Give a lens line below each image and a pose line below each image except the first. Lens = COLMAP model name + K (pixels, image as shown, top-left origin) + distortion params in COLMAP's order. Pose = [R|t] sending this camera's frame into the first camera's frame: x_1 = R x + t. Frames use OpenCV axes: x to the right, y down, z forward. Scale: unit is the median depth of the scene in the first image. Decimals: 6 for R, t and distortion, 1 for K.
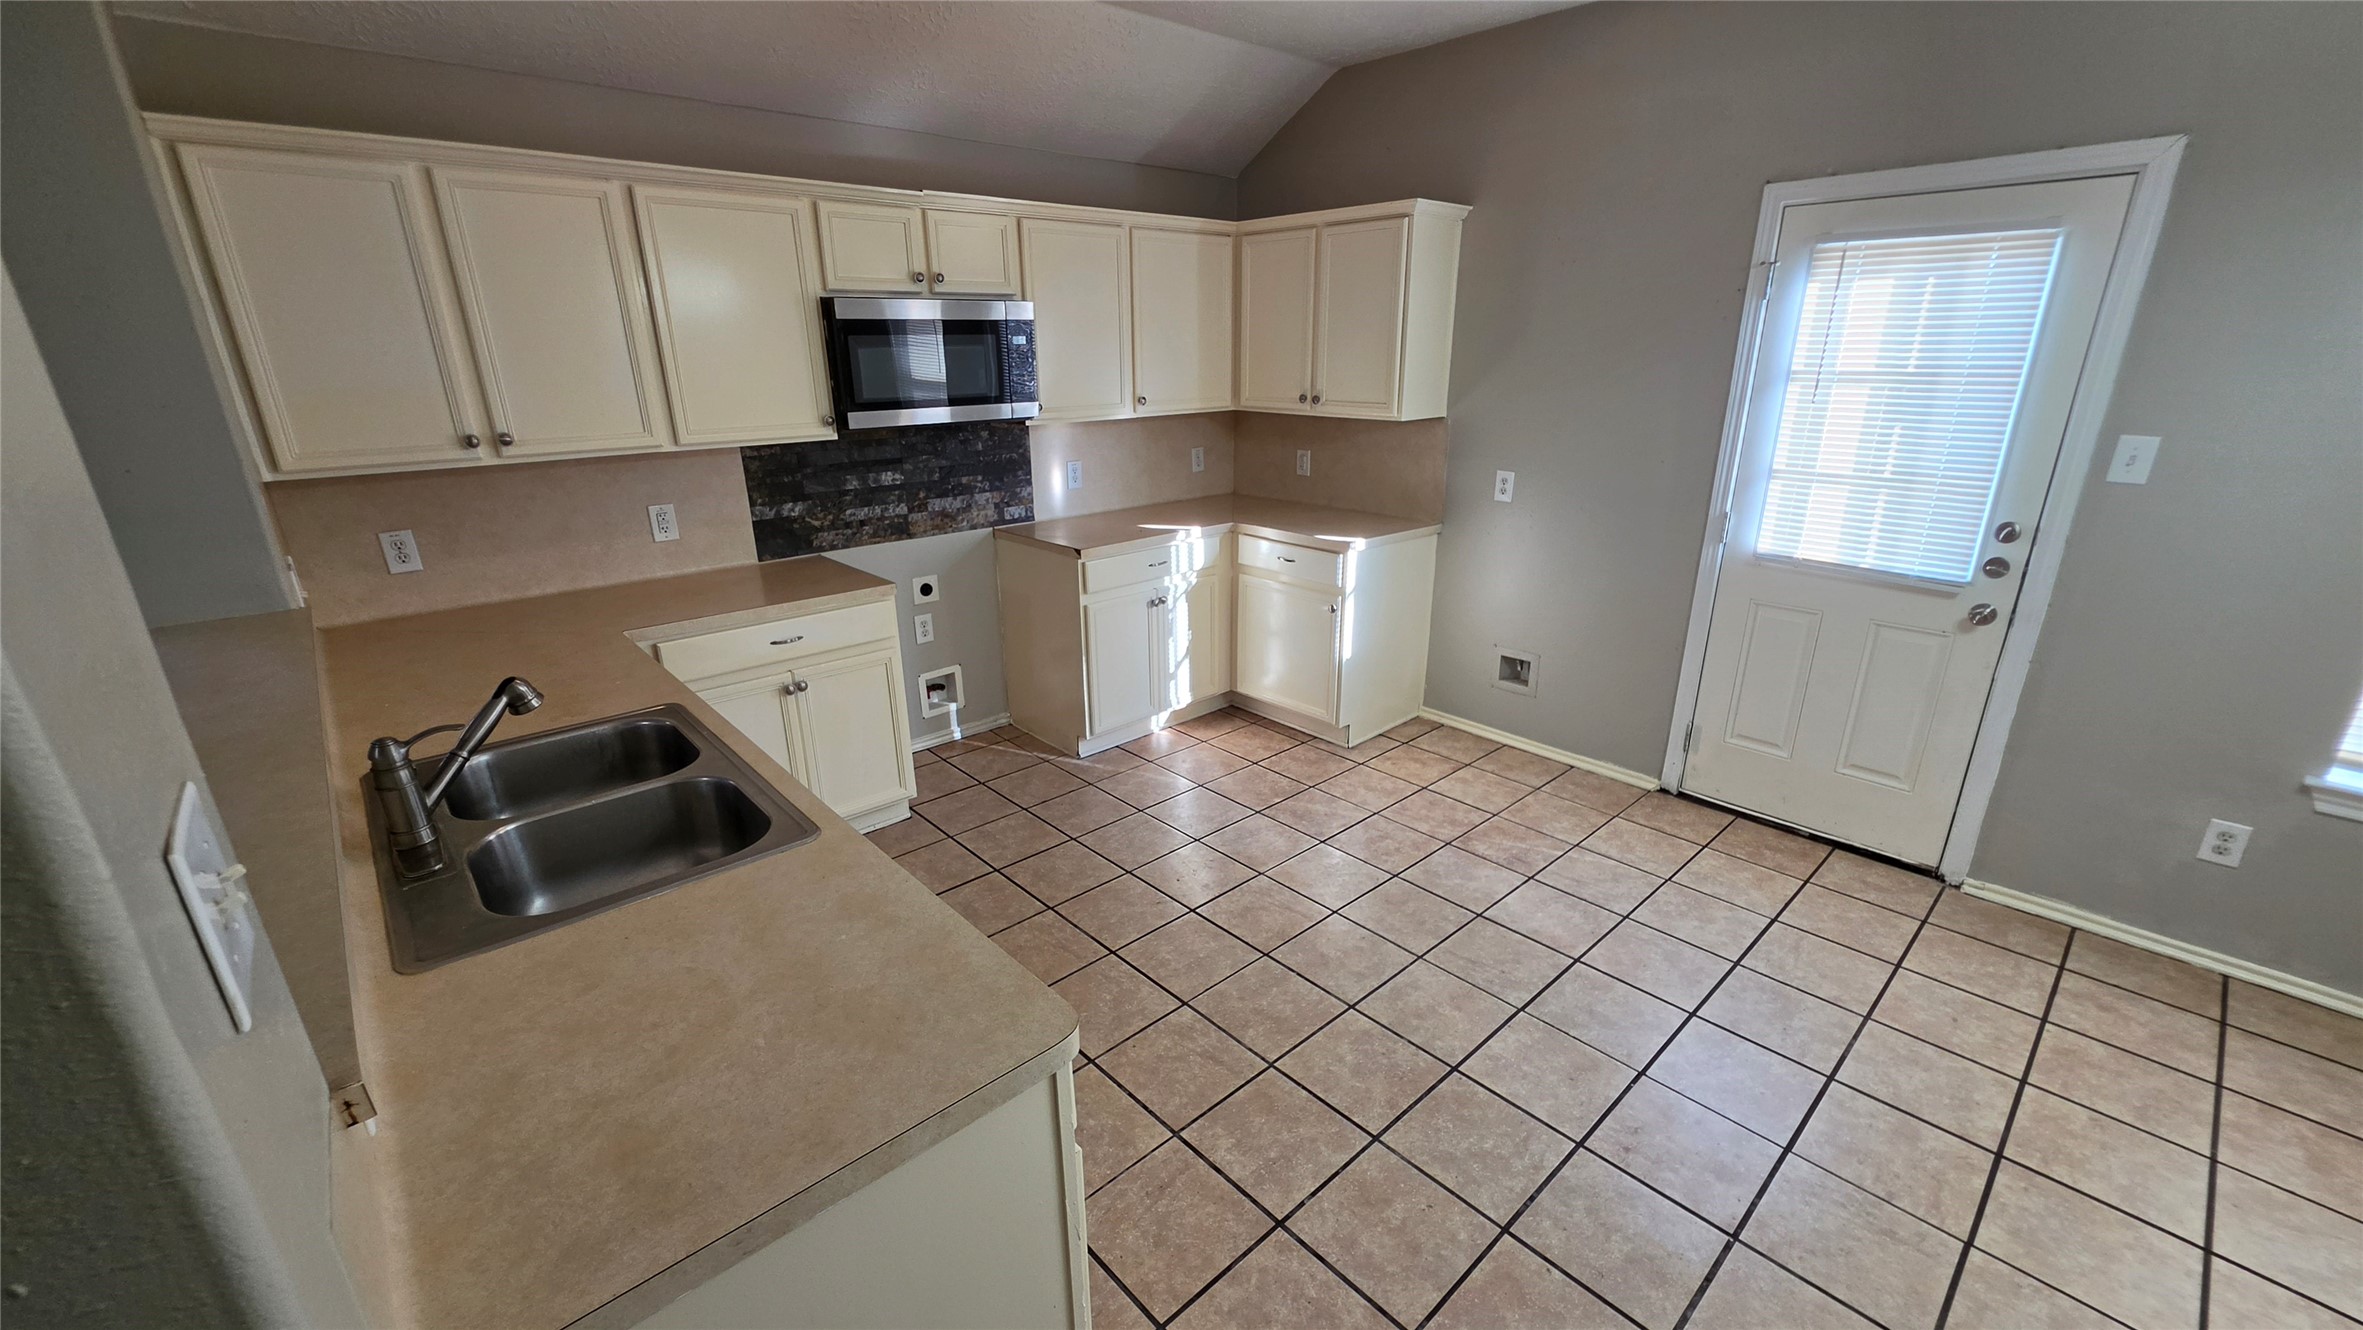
lens RADIAL K [[949.8, 0, 1186.6], [0, 949.8, 679.4], [0, 0, 1]] dist [-0.000025, -0.000074]
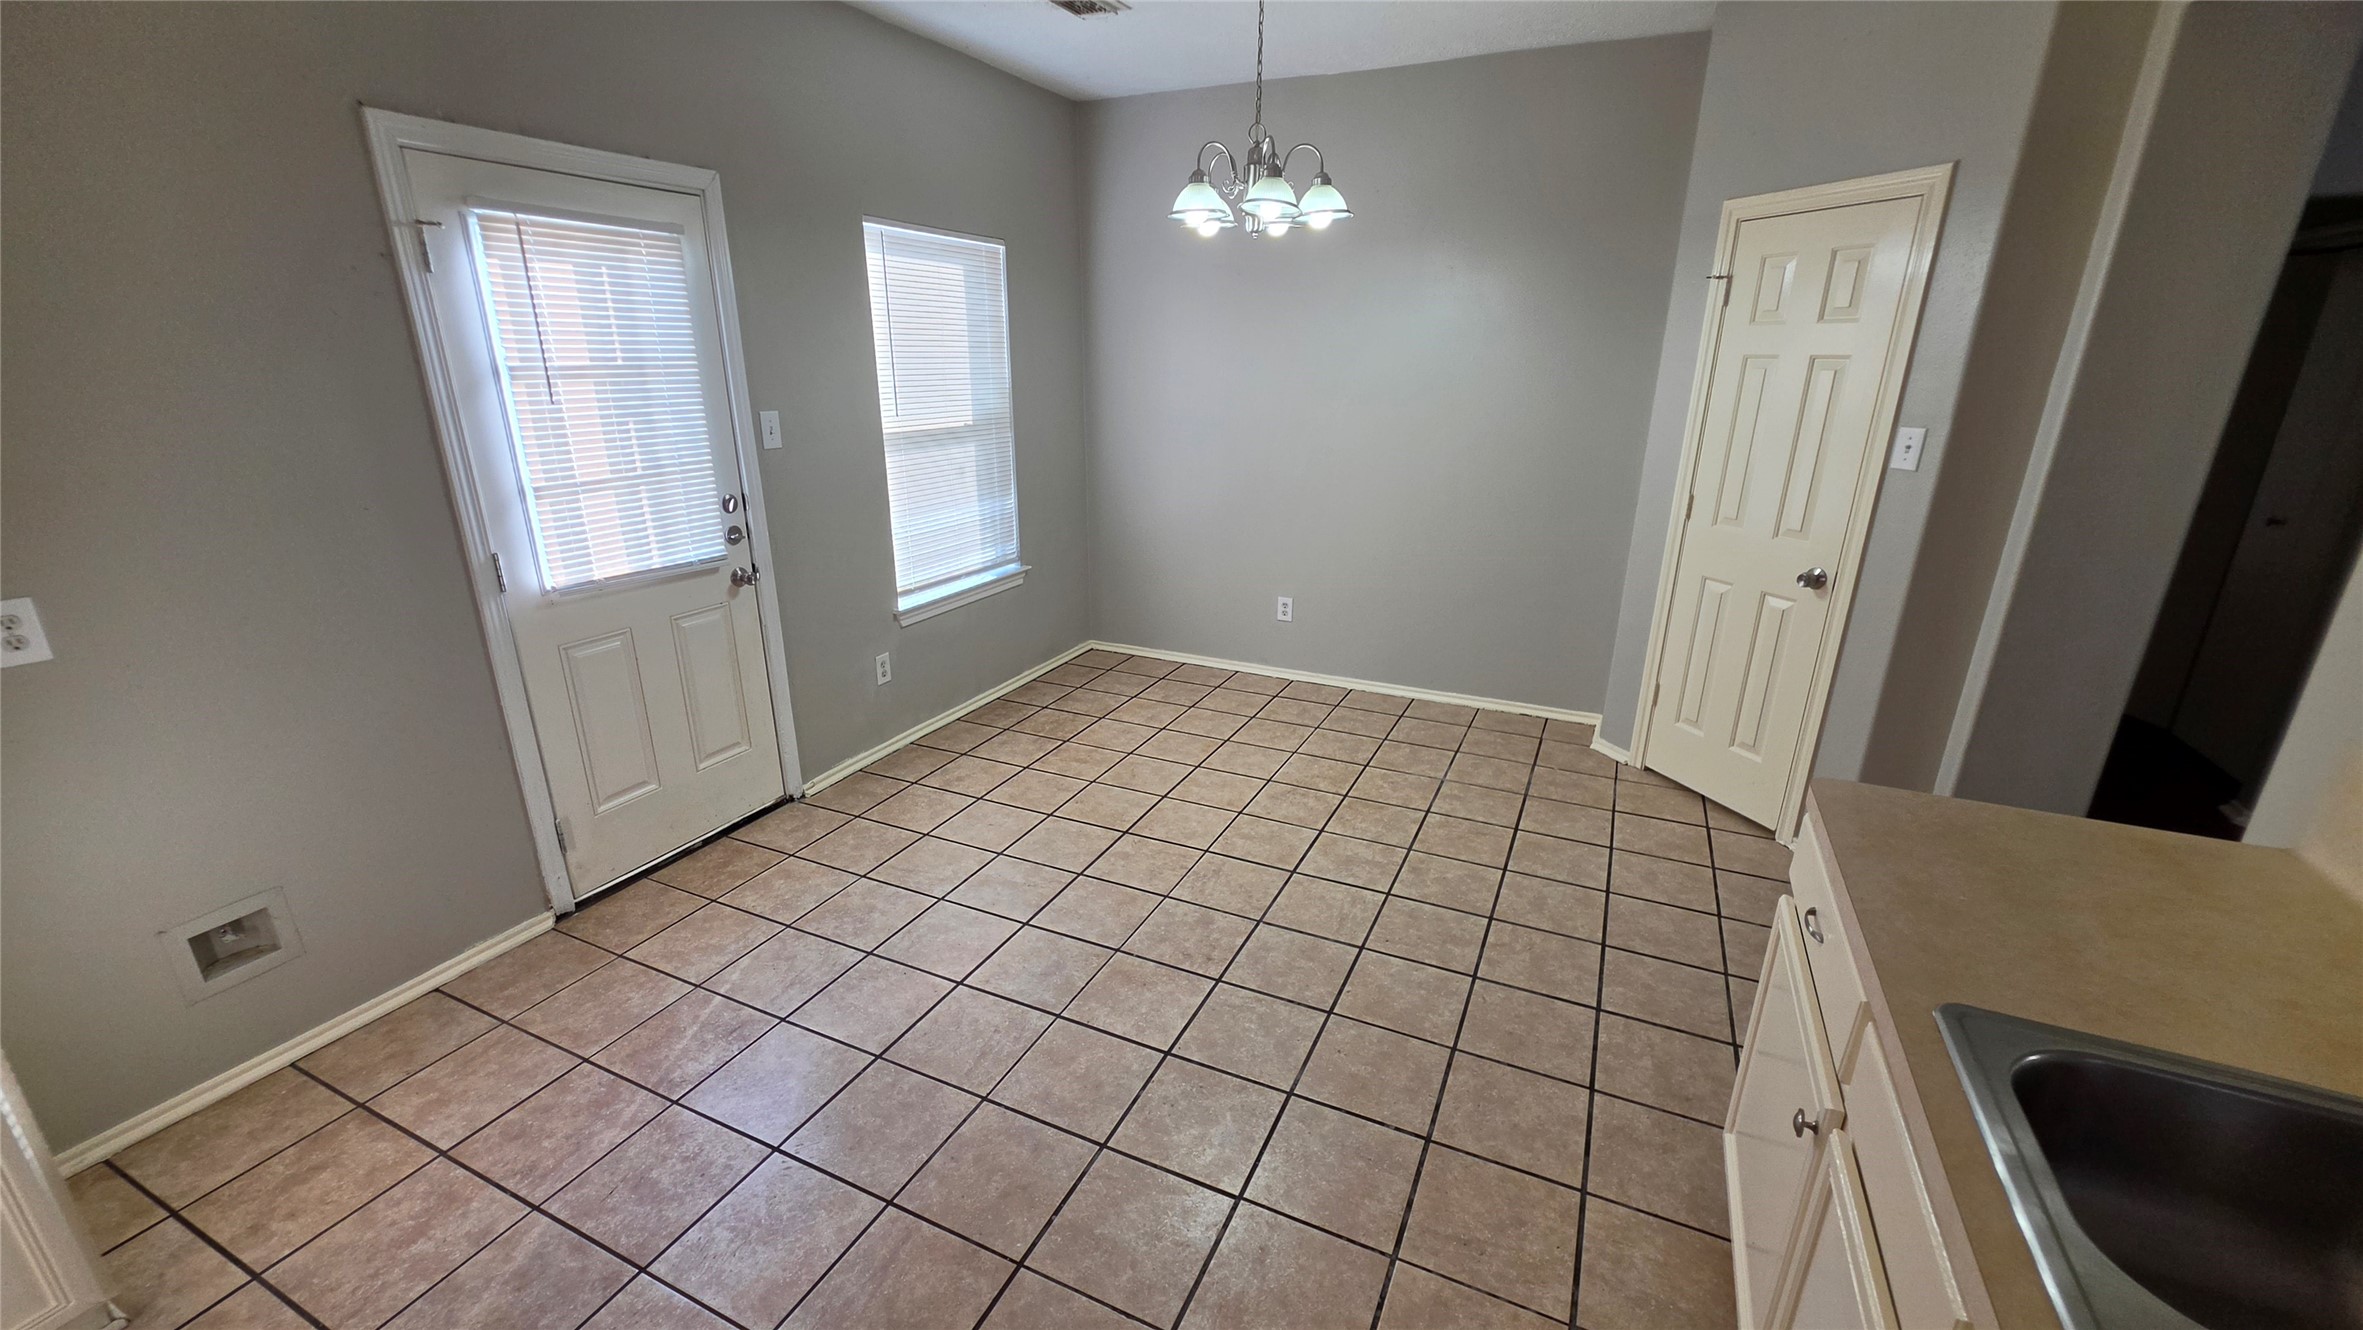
lens RADIAL K [[949.8, 0, 1186.6], [0, 949.8, 679.4], [0, 0, 1]] dist [-0.000025, -0.000074]
pose [[-0.384834, -0.294595, 0.874709, -0.308894], [0.305035, 0.853851, 0.421772, -0.218101], [-0.871124, 0.429129, -0.238730, 0.668291]]
